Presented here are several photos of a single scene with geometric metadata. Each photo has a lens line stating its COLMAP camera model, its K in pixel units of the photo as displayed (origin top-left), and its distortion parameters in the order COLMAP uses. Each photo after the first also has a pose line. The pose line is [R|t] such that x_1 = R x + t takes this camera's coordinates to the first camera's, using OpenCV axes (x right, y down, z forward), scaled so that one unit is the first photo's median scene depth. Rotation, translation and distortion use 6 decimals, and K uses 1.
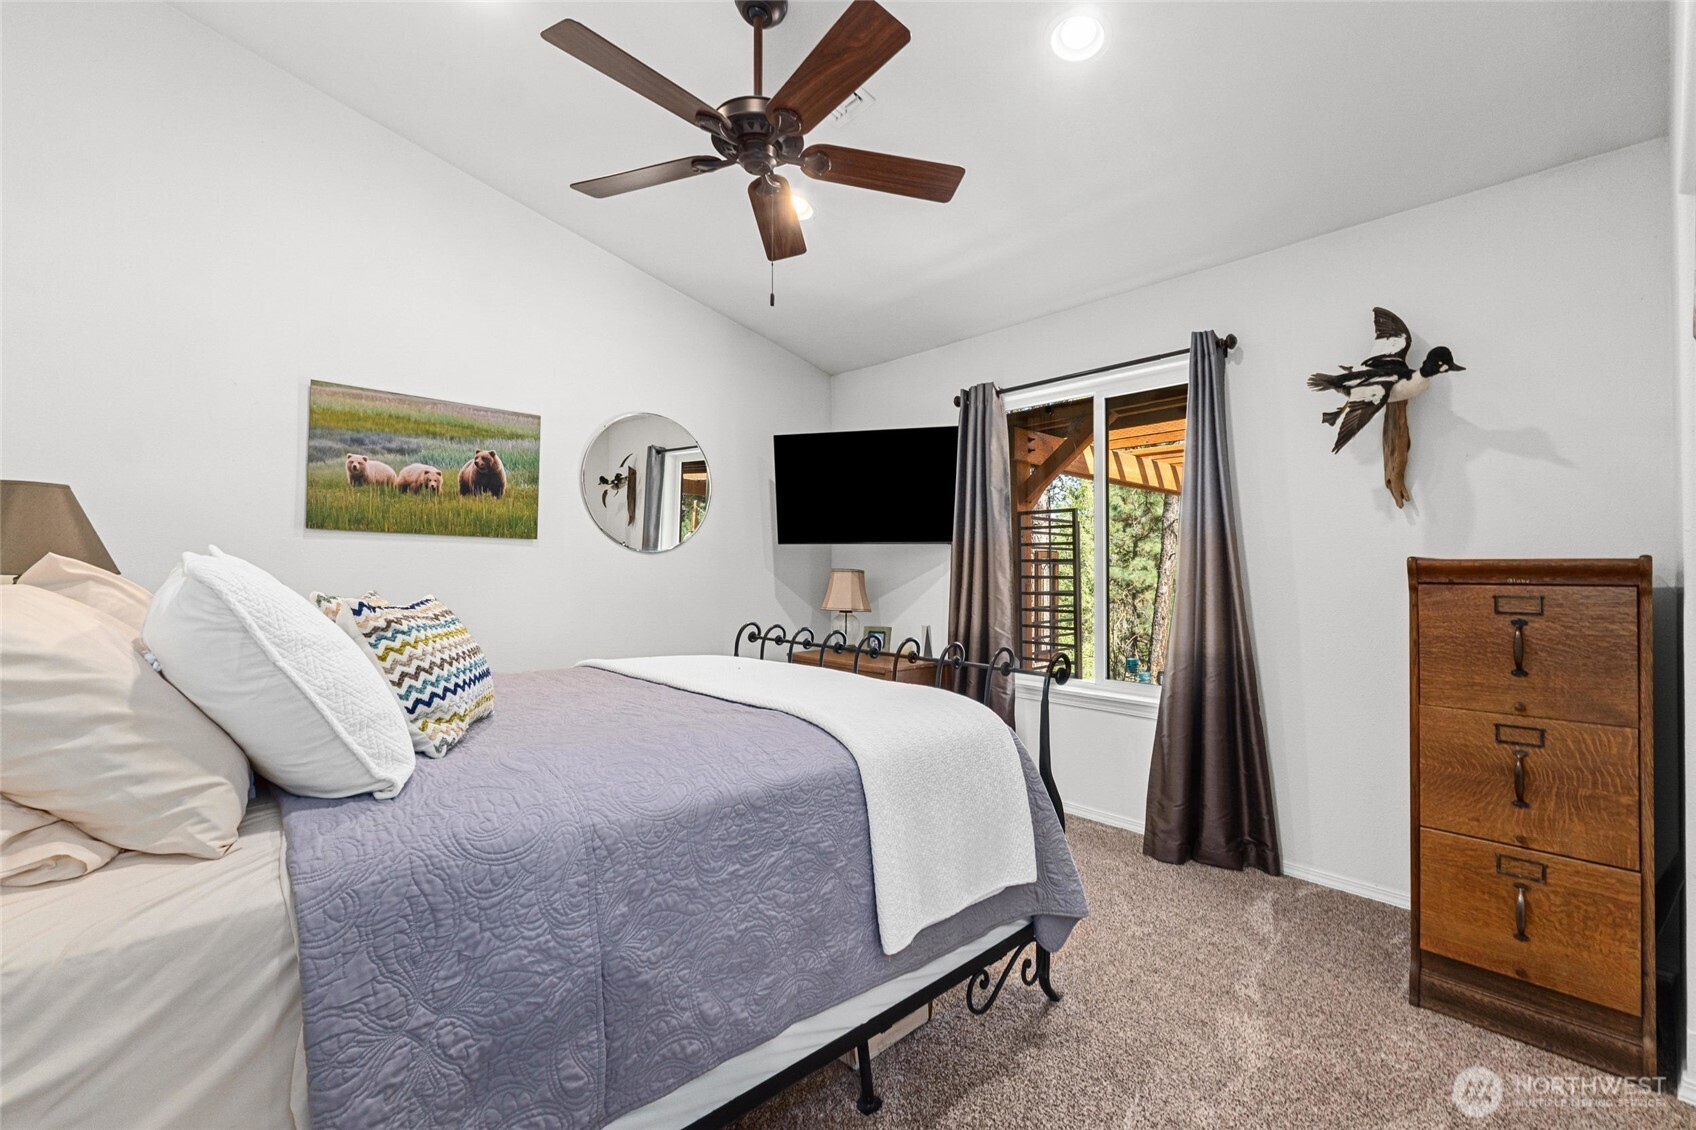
lens RADIAL K [[708.2, 0, 842.6], [0, 708.2, 563.7], [0, 0, 1]] dist [-0.008022, 0.000221]
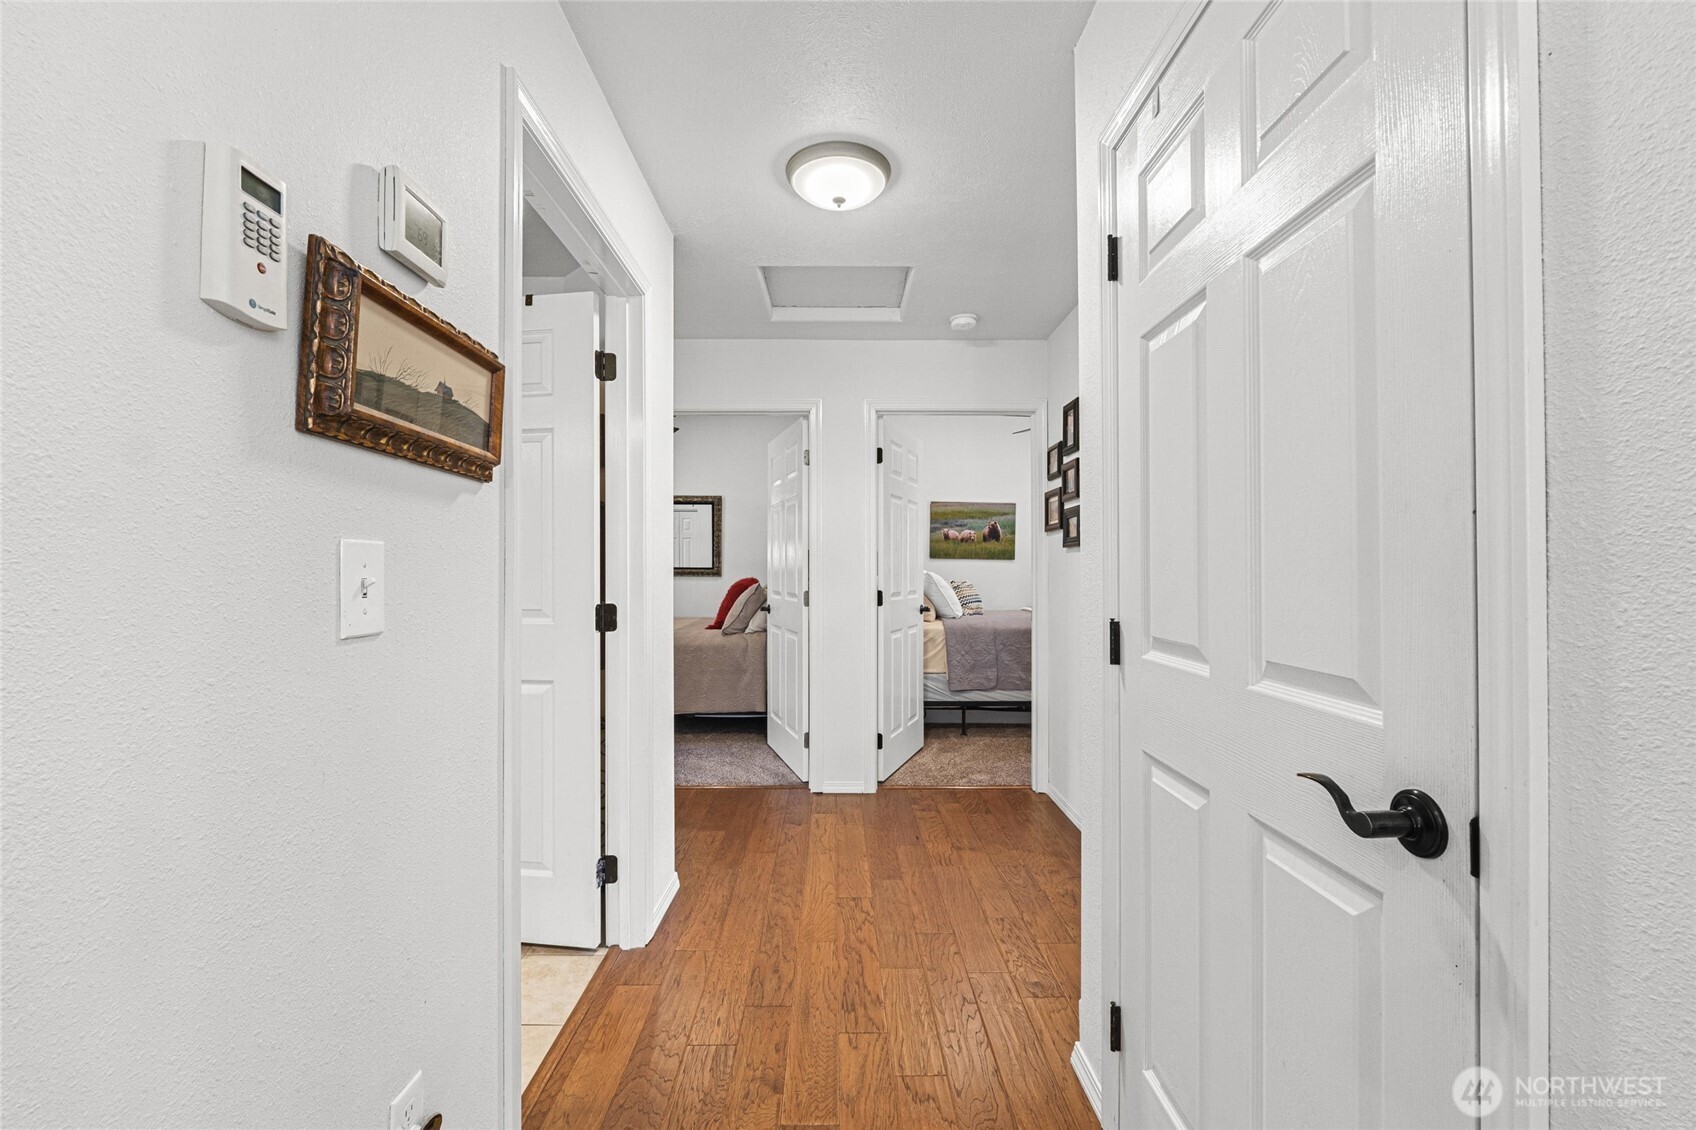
lens RADIAL K [[708.2, 0, 846.6], [0, 708.2, 568.5], [0, 0, 1]] dist [-0.008022, 0.000221]
pose [[0.748576, -0.008274, -0.662997, 0.726562], [0.010032, 0.999949, -0.001152, -0.010974], [0.662973, -0.005789, 0.748621, -1.137362]]
